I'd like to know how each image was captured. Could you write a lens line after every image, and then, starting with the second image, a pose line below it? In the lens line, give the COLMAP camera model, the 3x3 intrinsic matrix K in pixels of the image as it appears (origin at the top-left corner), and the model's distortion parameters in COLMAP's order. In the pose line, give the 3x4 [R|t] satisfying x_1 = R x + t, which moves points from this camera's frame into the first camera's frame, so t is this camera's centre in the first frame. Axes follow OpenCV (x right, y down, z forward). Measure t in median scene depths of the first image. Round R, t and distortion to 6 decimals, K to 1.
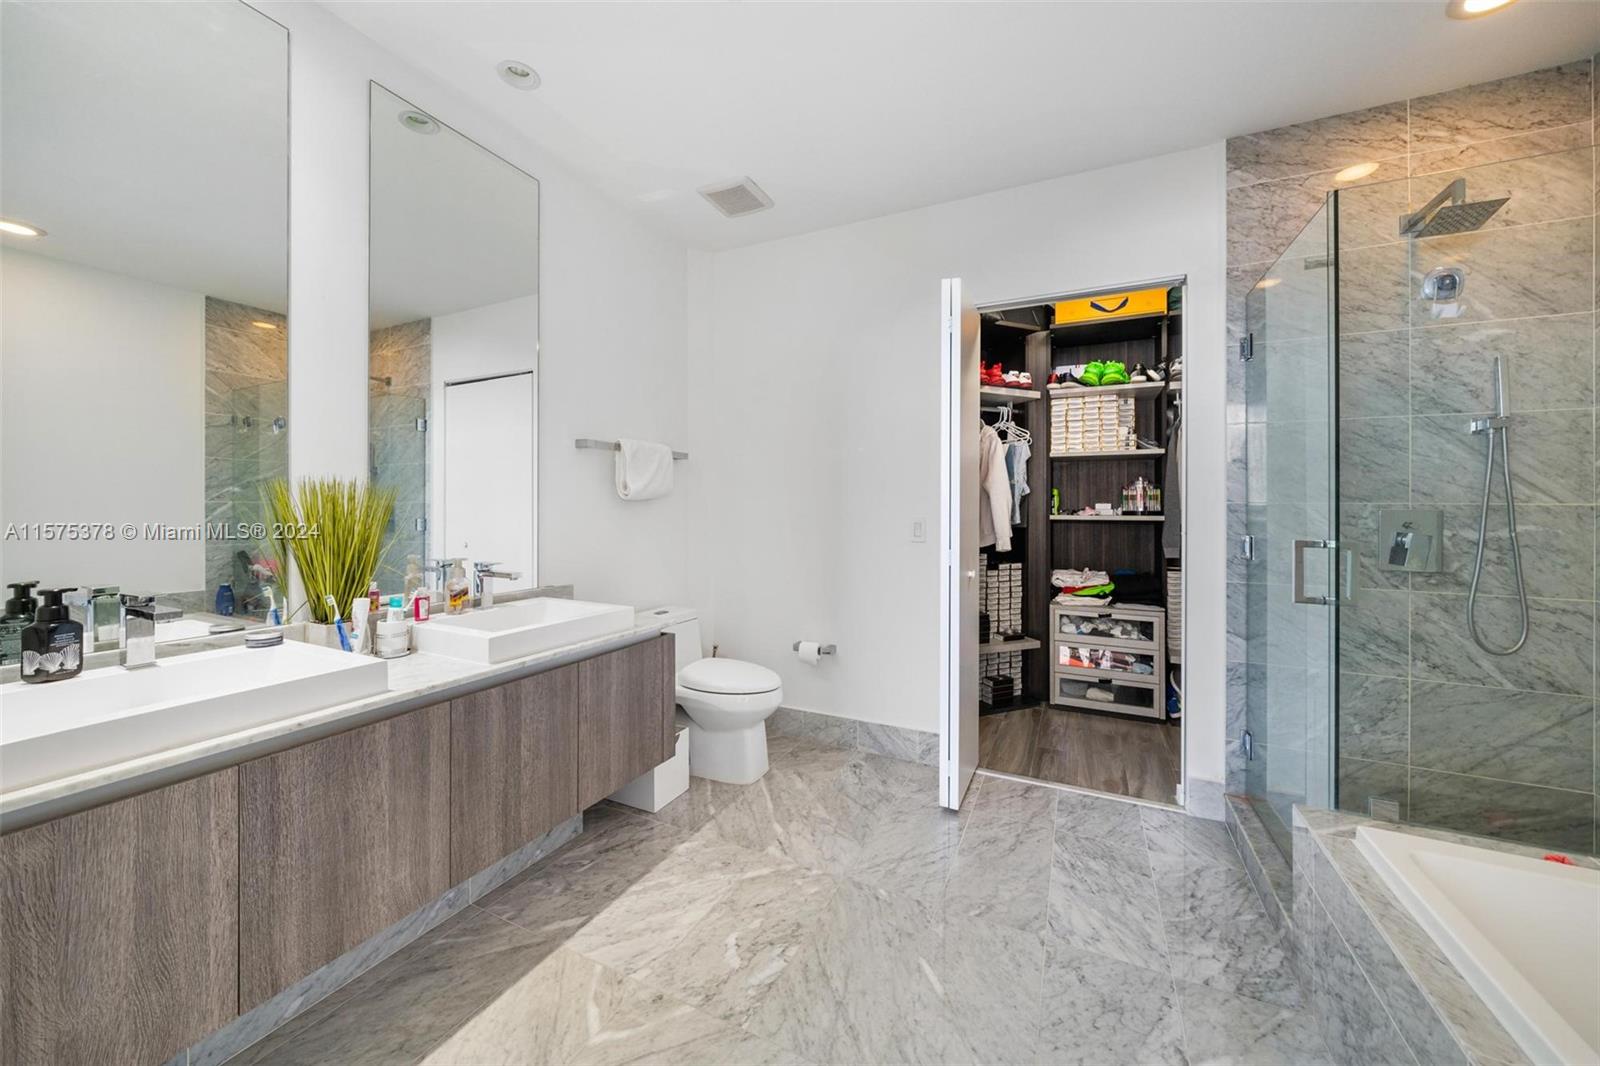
lens RADIAL K [[580.0, 0, 800.6], [0, 580.0, 505.1], [0, 0, 1]] dist [-0.000463, -0.000019]
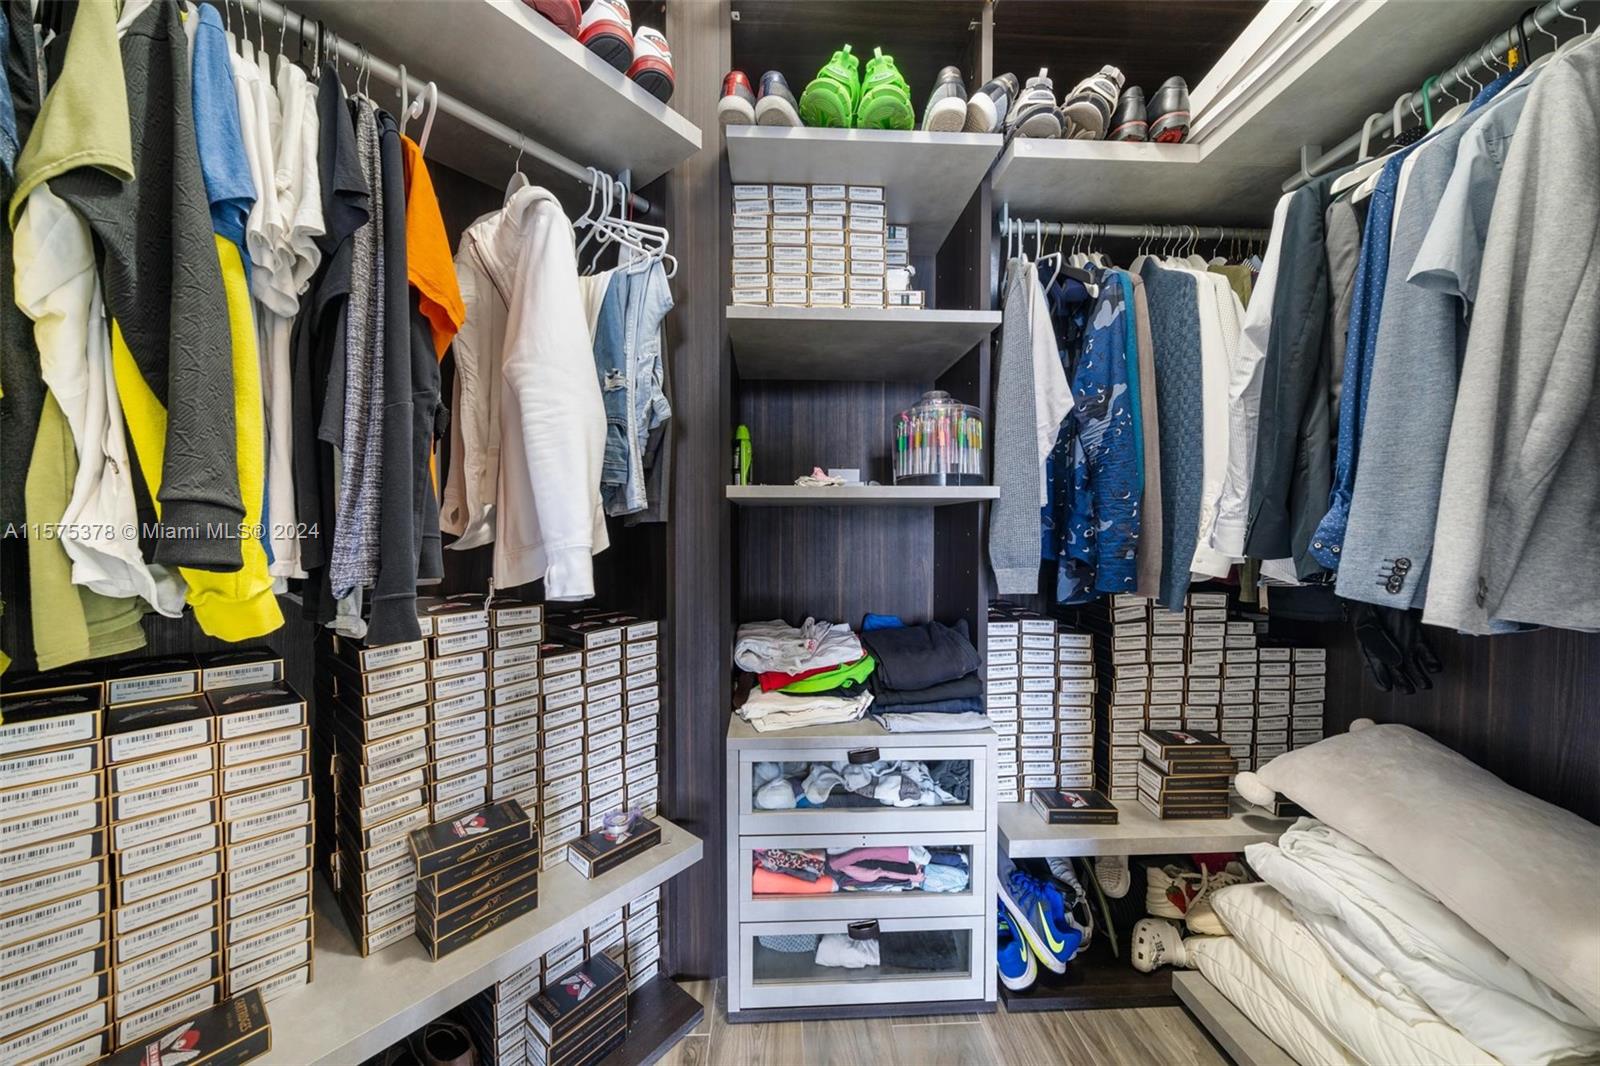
lens RADIAL K [[580.0, 0, 800.6], [0, 580.0, 505.1], [0, 0, 1]] dist [-0.000463, -0.000019]
pose [[0.879333, 0.010993, 0.476080, 0.296213], [0.000211, 0.999724, -0.023474, 0.036893], [-0.476207, 0.020742, 0.879089, 0.657823]]
